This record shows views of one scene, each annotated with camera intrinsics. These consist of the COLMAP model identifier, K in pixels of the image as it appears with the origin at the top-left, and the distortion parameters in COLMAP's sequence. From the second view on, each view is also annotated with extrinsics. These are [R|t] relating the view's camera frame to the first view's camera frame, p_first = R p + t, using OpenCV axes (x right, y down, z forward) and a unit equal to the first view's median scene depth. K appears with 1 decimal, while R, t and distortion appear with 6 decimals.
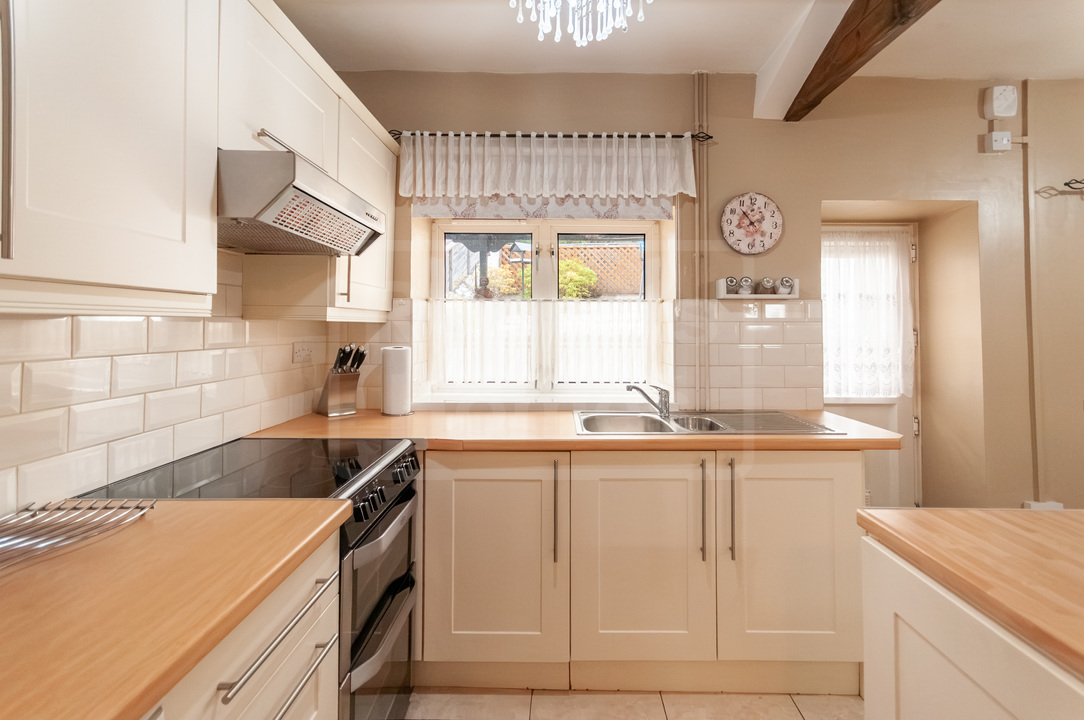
lens RADIAL K [[492.2, 0, 532.6], [0, 492.2, 321.2], [0, 0, 1]] dist [0.000012, -0.000108]
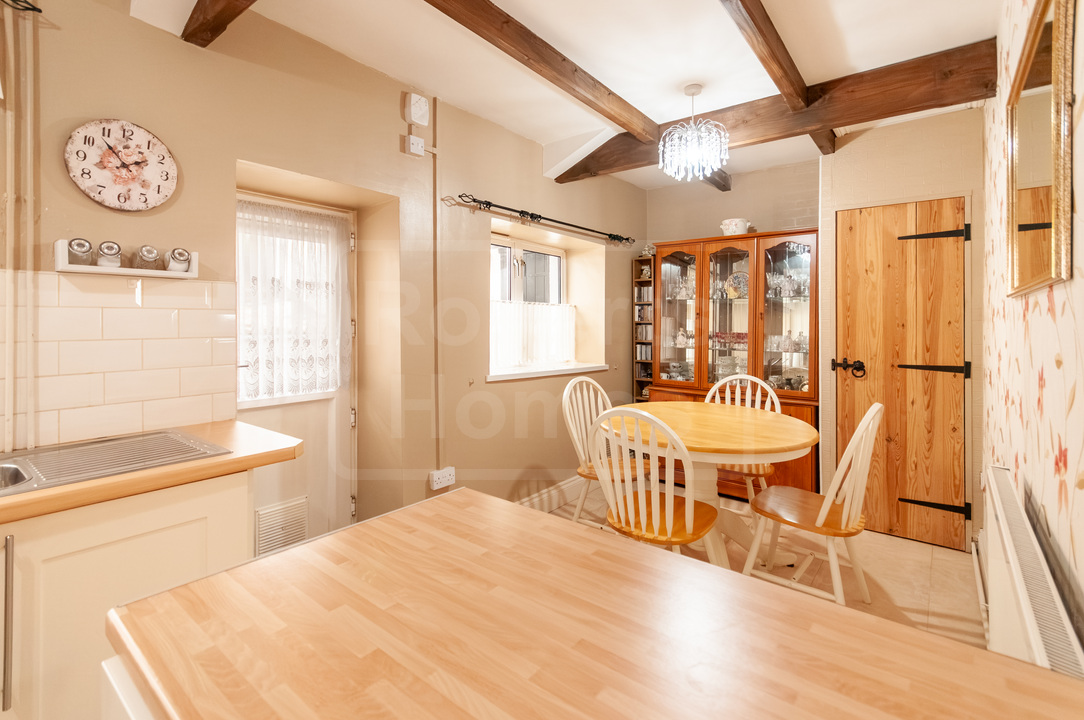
lens RADIAL K [[492.2, 0, 532.6], [0, 492.2, 321.2], [0, 0, 1]] dist [0.000012, -0.000108]
pose [[0.623875, -0.002669, 0.781519, 0.261540], [-0.008024, 0.999920, 0.009821, 0.008282], [-0.781483, -0.012397, 0.623804, 0.118473]]
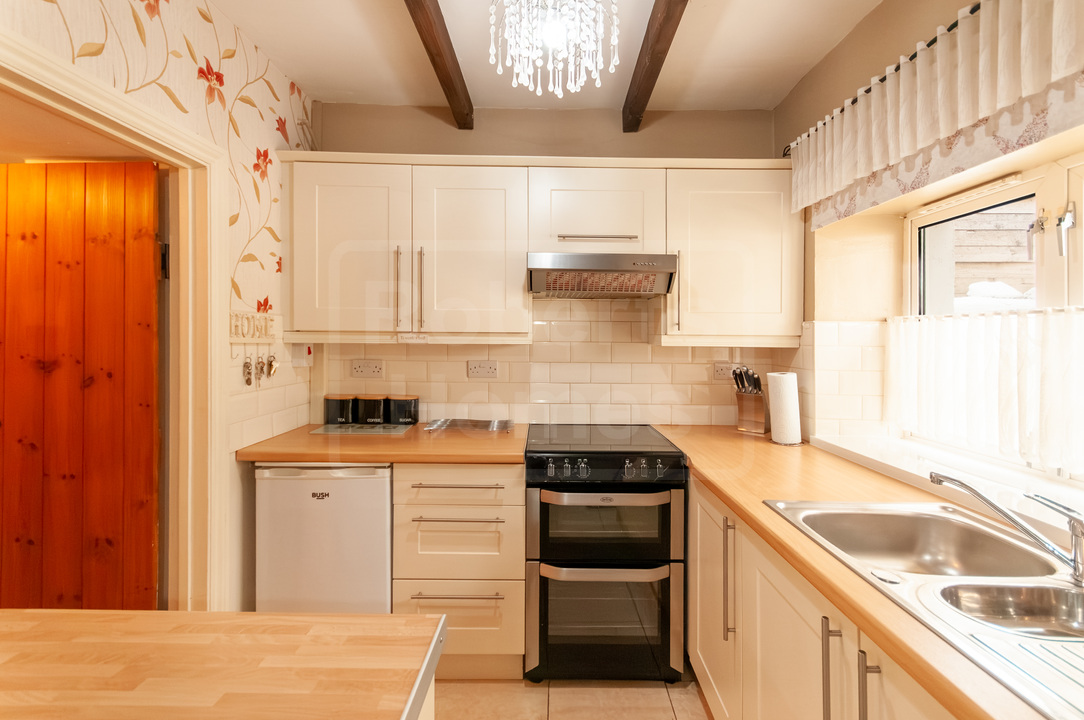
lens RADIAL K [[487.8, 0, 553.7], [0, 487.8, 327.5], [0, 0, 1]] dist [0.002682, 0.000777]
pose [[0.019724, -0.028623, -0.999396, 0.643332], [-0.001678, 0.999588, -0.028661, -0.008267], [0.999804, 0.002242, 0.019668, 0.516054]]
